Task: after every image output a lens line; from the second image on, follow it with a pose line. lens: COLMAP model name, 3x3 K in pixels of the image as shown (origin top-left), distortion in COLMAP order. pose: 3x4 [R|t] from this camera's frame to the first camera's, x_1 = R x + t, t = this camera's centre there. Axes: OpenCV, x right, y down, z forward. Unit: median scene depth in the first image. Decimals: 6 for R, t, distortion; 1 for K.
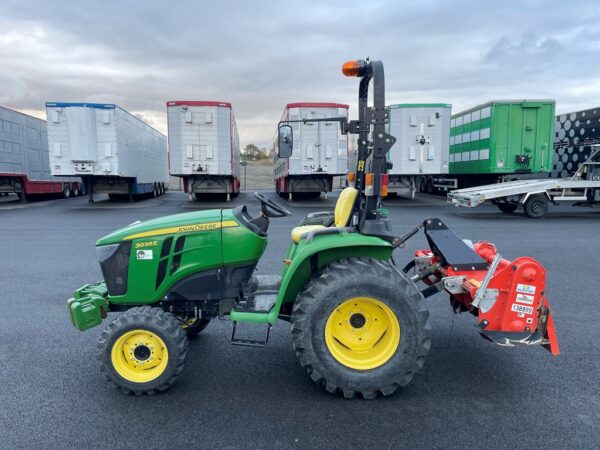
lens RADIAL K [[452.8, 0, 306.6], [0, 452.8, 223.5], [0, 0, 1]] dist [0.109404, -0.141907]
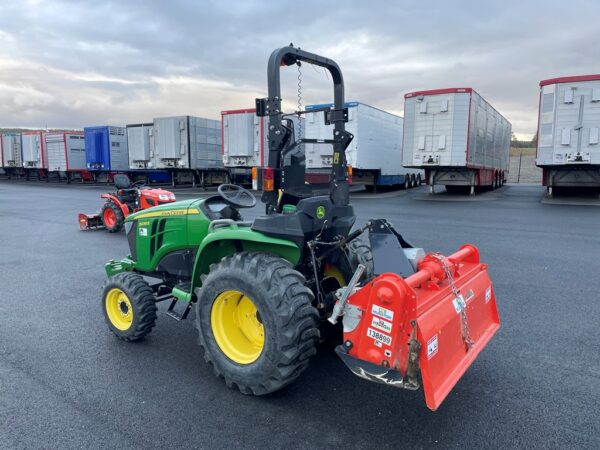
lens RADIAL K [[455.7, 0, 293.6], [0, 455.7, 224.1], [0, 0, 1]] dist [0.106881, -0.144590]
pose [[0.795631, 0.073795, -0.601270, 0.573755], [-0.062260, 0.997258, 0.040010, -0.023150], [0.602574, 0.005602, 0.798044, 0.189614]]
